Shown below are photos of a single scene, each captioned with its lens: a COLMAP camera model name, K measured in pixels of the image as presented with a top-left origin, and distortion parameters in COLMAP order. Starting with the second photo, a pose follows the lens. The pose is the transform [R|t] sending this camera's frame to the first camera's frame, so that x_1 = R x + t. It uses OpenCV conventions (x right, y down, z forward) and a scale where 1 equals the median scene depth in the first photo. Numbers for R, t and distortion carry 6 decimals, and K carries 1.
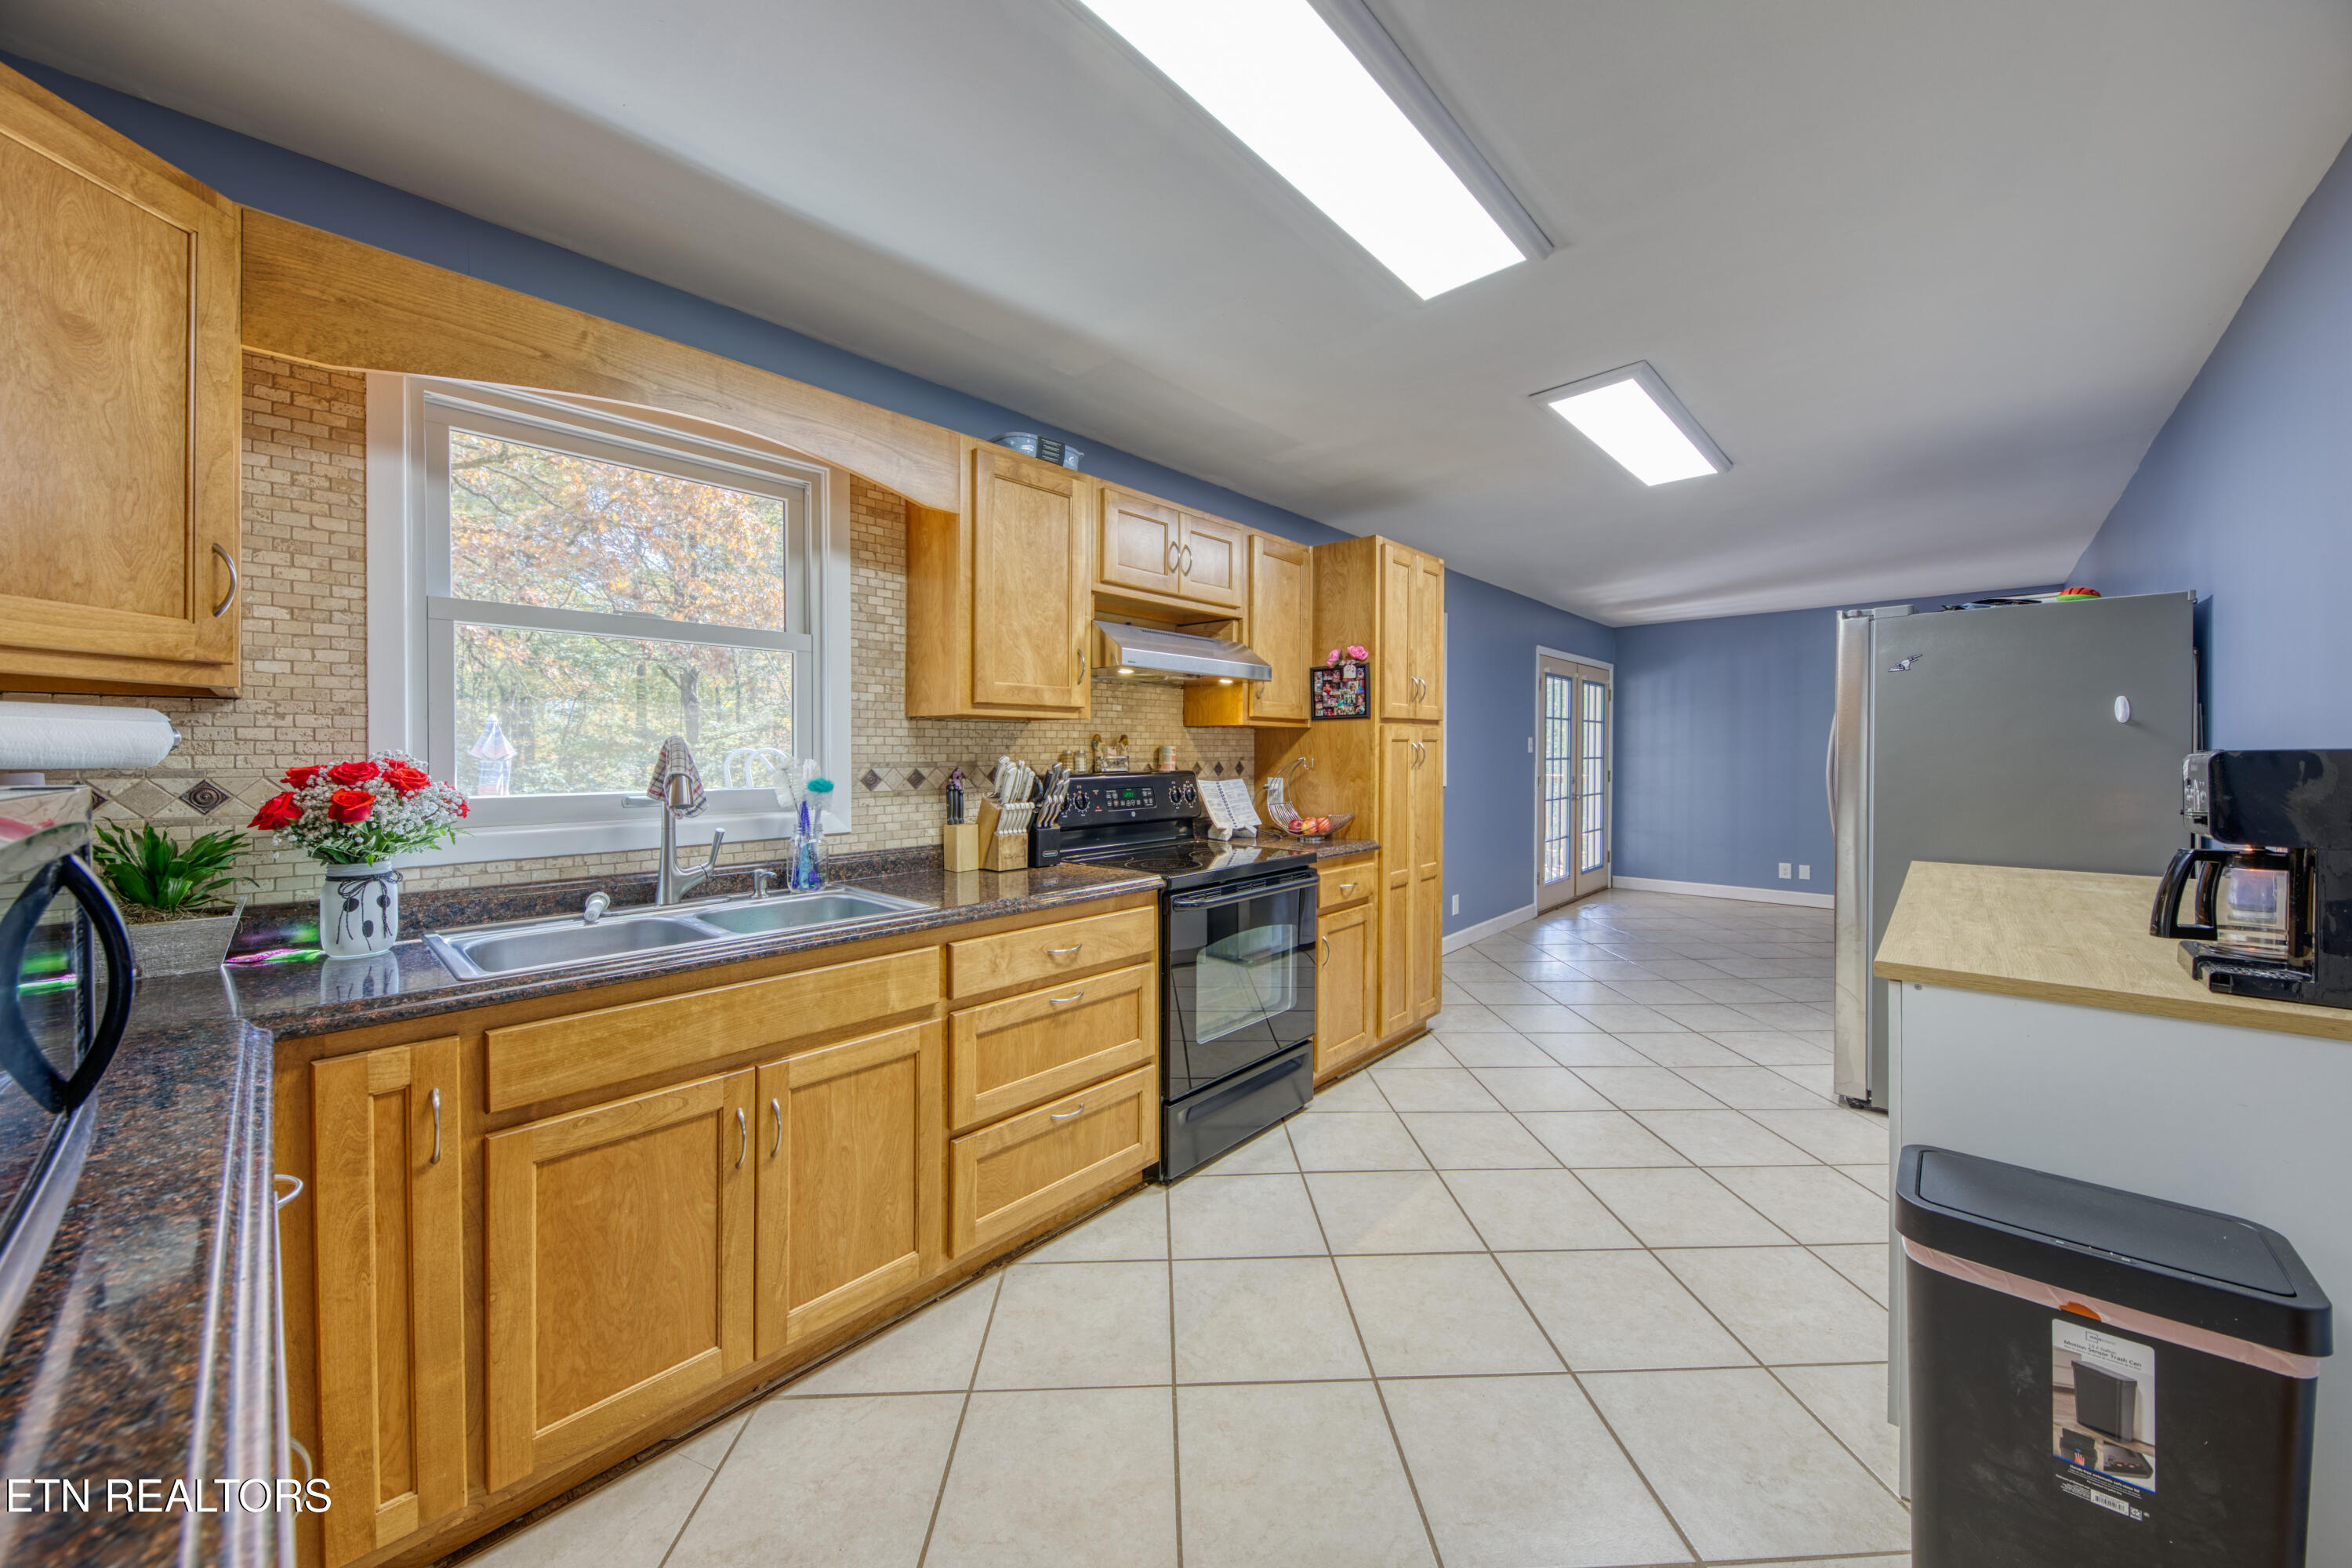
lens RADIAL K [[841.1, 0, 1181.4], [0, 841.1, 754.0], [0, 0, 1]] dist [0.003772, -0.001221]
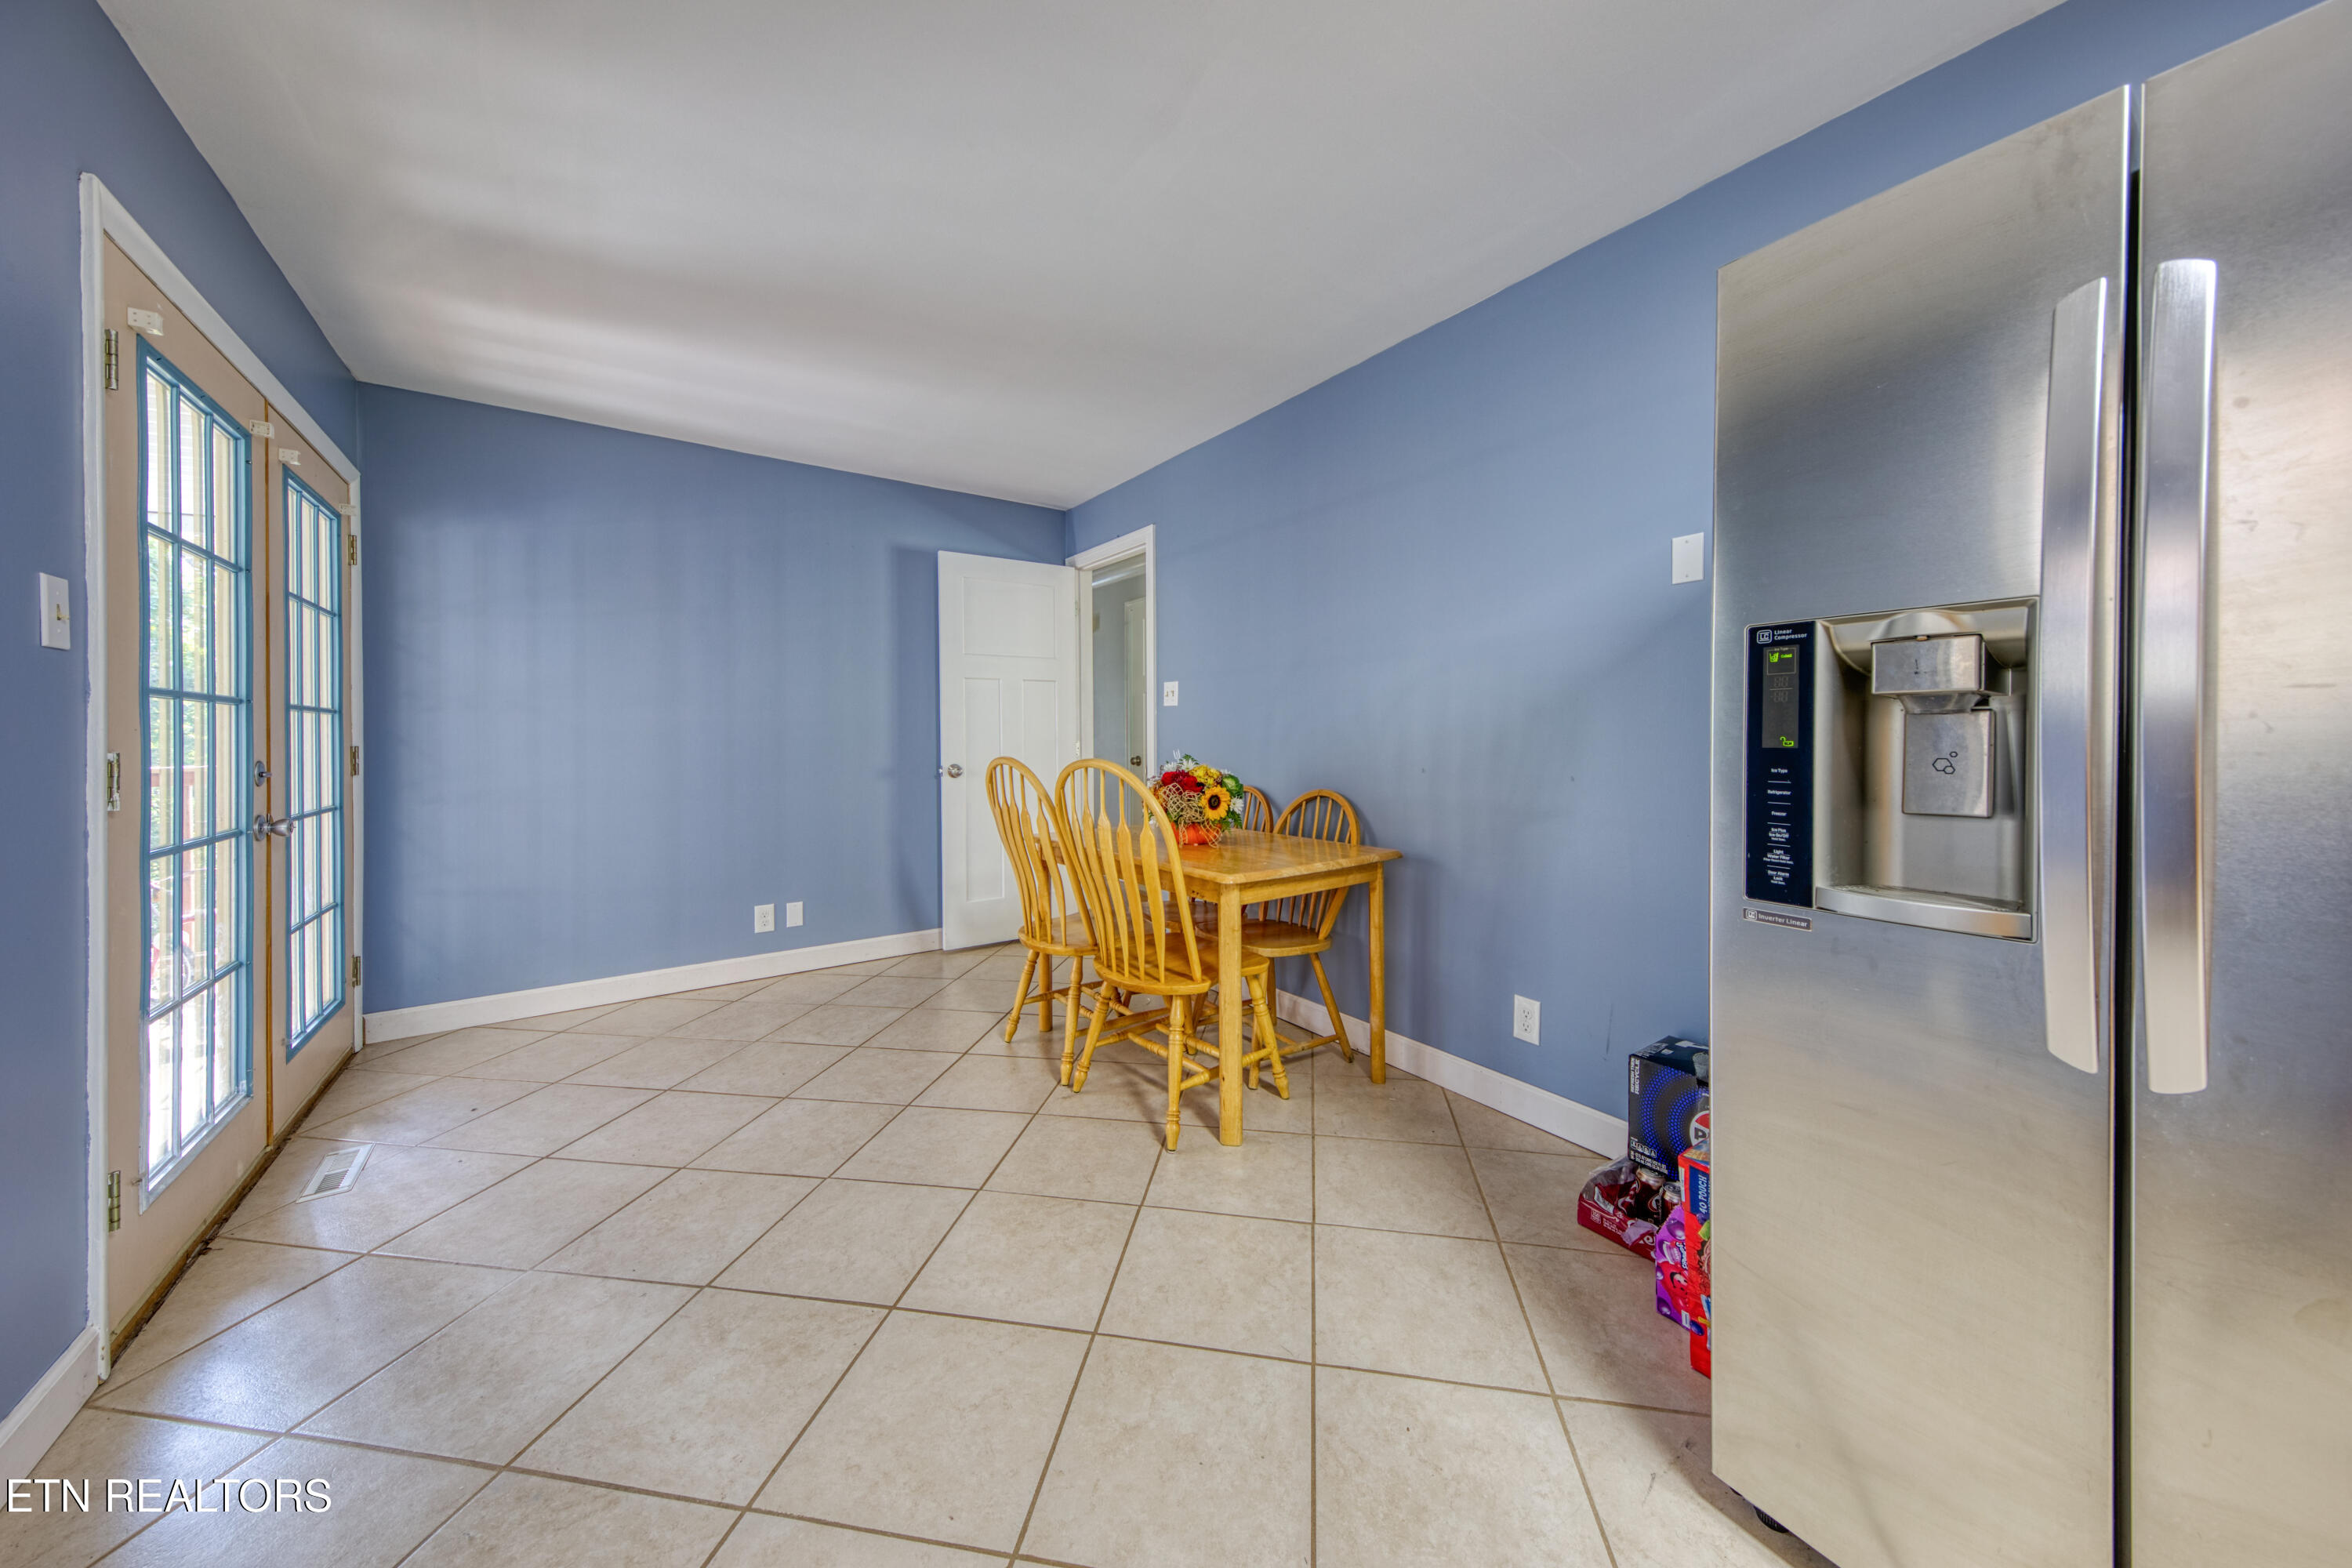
lens RADIAL K [[841.1, 0, 1241.1], [0, 841.1, 741.4], [0, 0, 1]] dist [0.003772, -0.001221]
pose [[0.195112, -0.007282, 0.980754, 0.220596], [0.008575, 0.999947, 0.005718, 0.019600], [-0.980744, 0.007294, 0.195164, 0.554966]]
